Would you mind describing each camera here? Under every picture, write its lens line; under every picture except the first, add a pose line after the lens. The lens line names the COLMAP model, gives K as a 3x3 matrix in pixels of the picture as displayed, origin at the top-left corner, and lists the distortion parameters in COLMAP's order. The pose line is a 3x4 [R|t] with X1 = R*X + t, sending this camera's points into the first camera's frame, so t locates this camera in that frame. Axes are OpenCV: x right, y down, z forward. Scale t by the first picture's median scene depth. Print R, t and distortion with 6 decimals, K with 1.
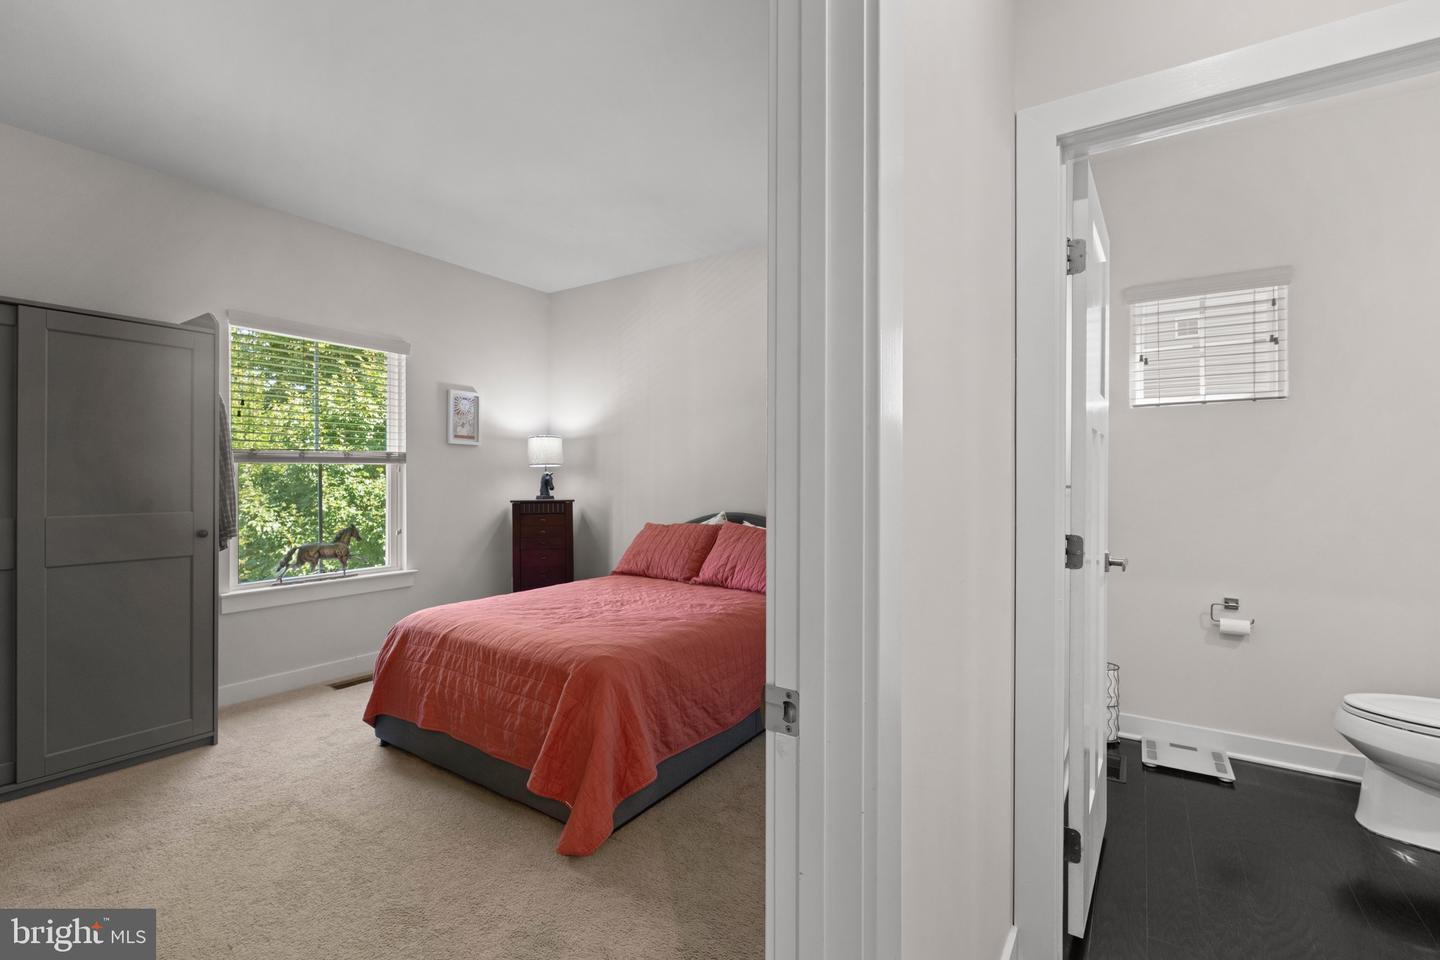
lens RADIAL K [[632.7, 0, 716.8], [0, 632.7, 477.1], [0, 0, 1]] dist [-0.005249, 0.001067]
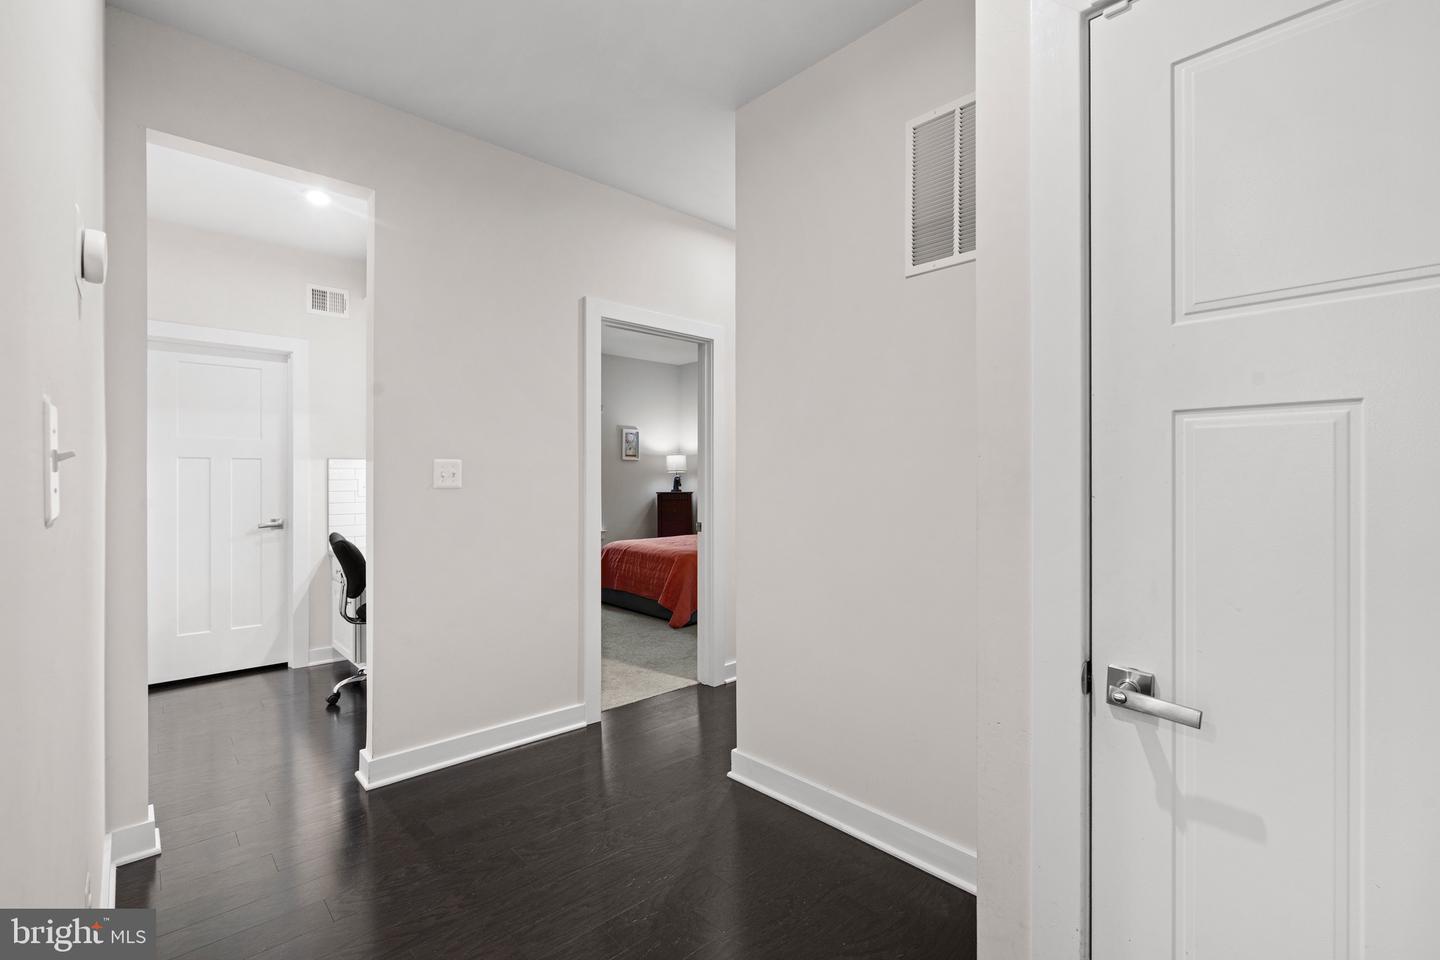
lens RADIAL K [[632.7, 0, 720.0], [0, 632.7, 481.4], [0, 0, 1]] dist [-0.005249, 0.001067]
pose [[0.973101, -0.005561, -0.230313, 0.409578], [0.006748, 0.999968, 0.004365, 0.002108], [0.230281, -0.005802, 0.973107, -1.091025]]
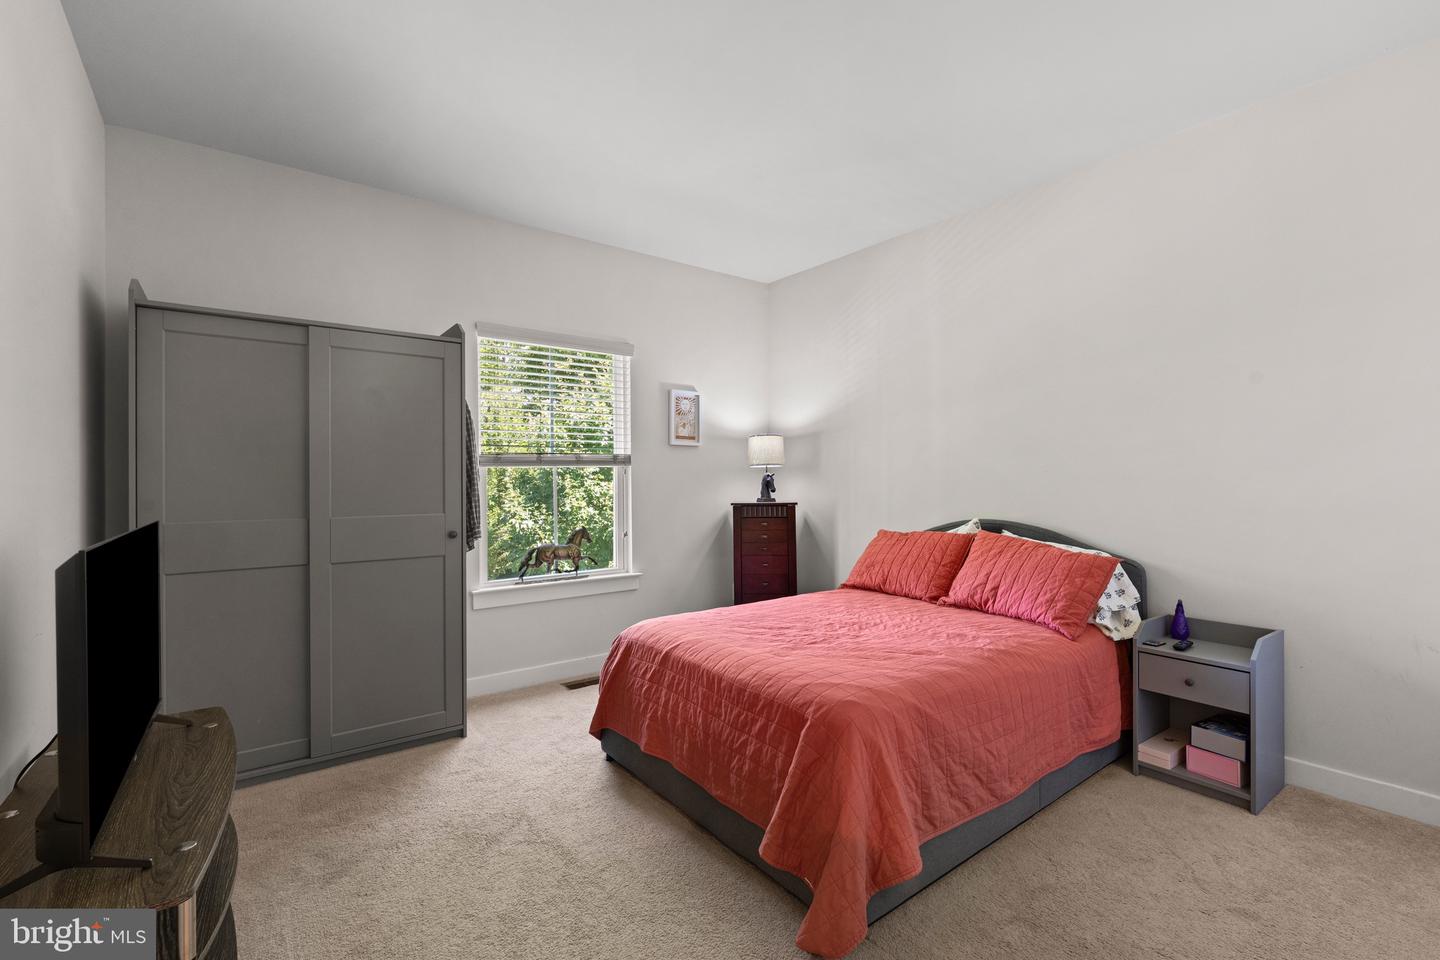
lens RADIAL K [[632.7, 0, 719.1], [0, 632.7, 479.9], [0, 0, 1]] dist [-0.005249, 0.001067]
pose [[0.947001, -0.006024, -0.321174, -0.065165], [0.006951, 0.999974, 0.001740, 0.000497], [0.321156, -0.003881, 0.947018, 0.161485]]
